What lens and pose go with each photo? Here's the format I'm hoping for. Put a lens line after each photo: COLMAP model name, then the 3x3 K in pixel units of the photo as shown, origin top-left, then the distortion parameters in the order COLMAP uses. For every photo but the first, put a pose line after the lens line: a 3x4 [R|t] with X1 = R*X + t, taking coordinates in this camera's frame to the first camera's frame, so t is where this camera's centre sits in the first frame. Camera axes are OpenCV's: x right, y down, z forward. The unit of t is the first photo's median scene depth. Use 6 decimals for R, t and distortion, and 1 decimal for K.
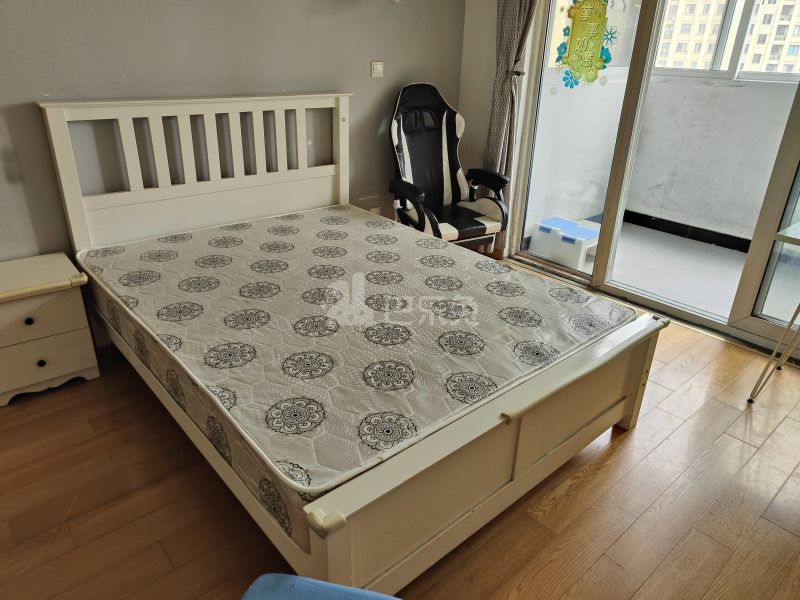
lens RADIAL K [[557.2, 0, 414.5], [0, 557.2, 286.3], [0, 0, 1]] dist [0.028614, -0.007320]
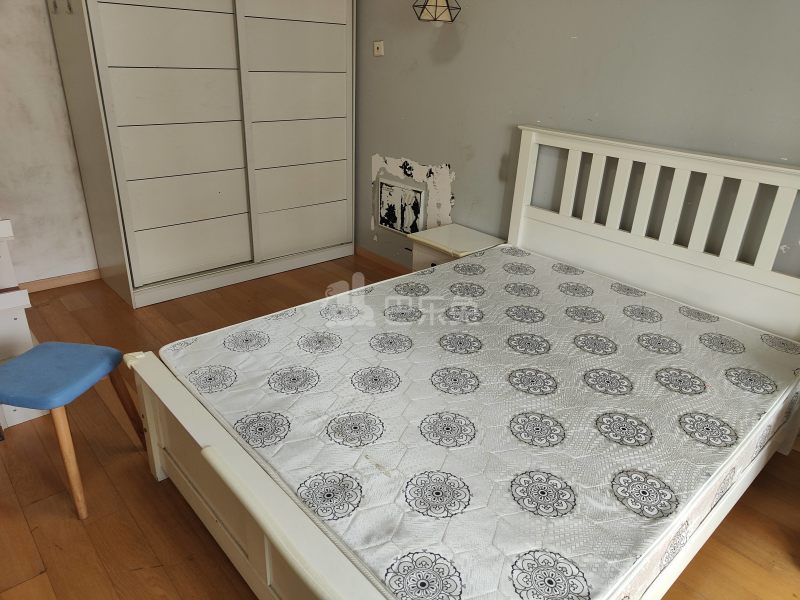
lens RADIAL K [[553.5, 0, 400.0], [0, 553.5, 300.0], [0, 0, 1]] dist [-0.001277, -0.003996]
pose [[0.005204, 0.387614, -0.921807, 0.690222], [-0.440026, 0.828665, 0.345965, -0.333334], [0.897970, 0.403818, 0.174873, 0.744700]]
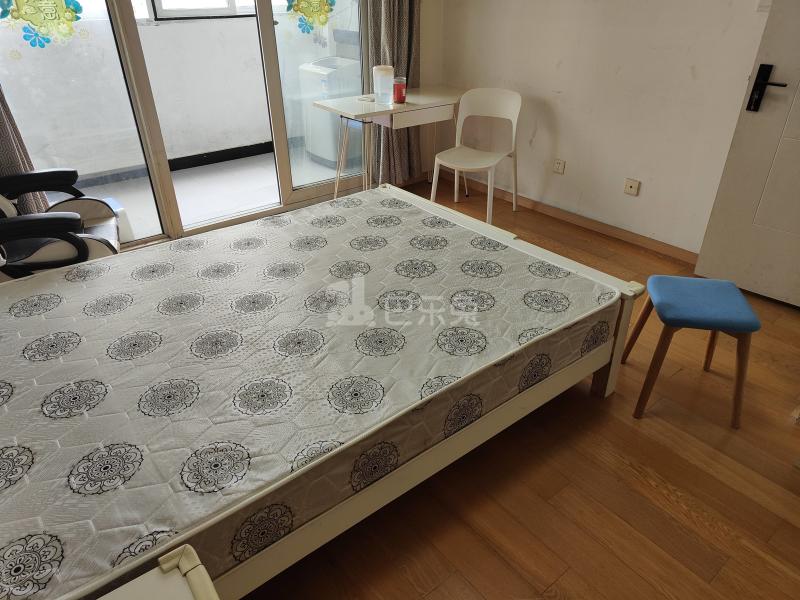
lens RADIAL K [[553.5, 0, 400.0], [0, 553.5, 300.0], [0, 0, 1]] dist [-0.001277, -0.003996]
pose [[0.059027, -0.531444, 0.845034, -0.936893], [0.409103, 0.785037, 0.465136, -0.363264], [-0.910577, 0.318250, 0.263754, 0.679877]]
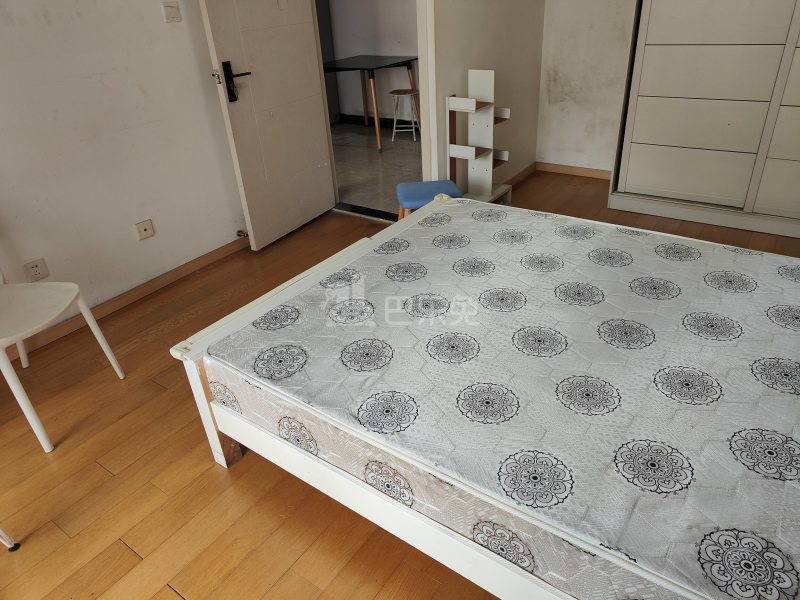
lens RADIAL K [[557.2, 0, 414.5], [0, 557.2, 286.3], [0, 0, 1]] dist [0.028614, -0.007320]
pose [[-0.974212, 0.130009, -0.184417, 0.250591], [-0.064255, 0.623625, 0.779078, -0.671424], [0.216294, 0.770837, -0.599189, 1.510354]]
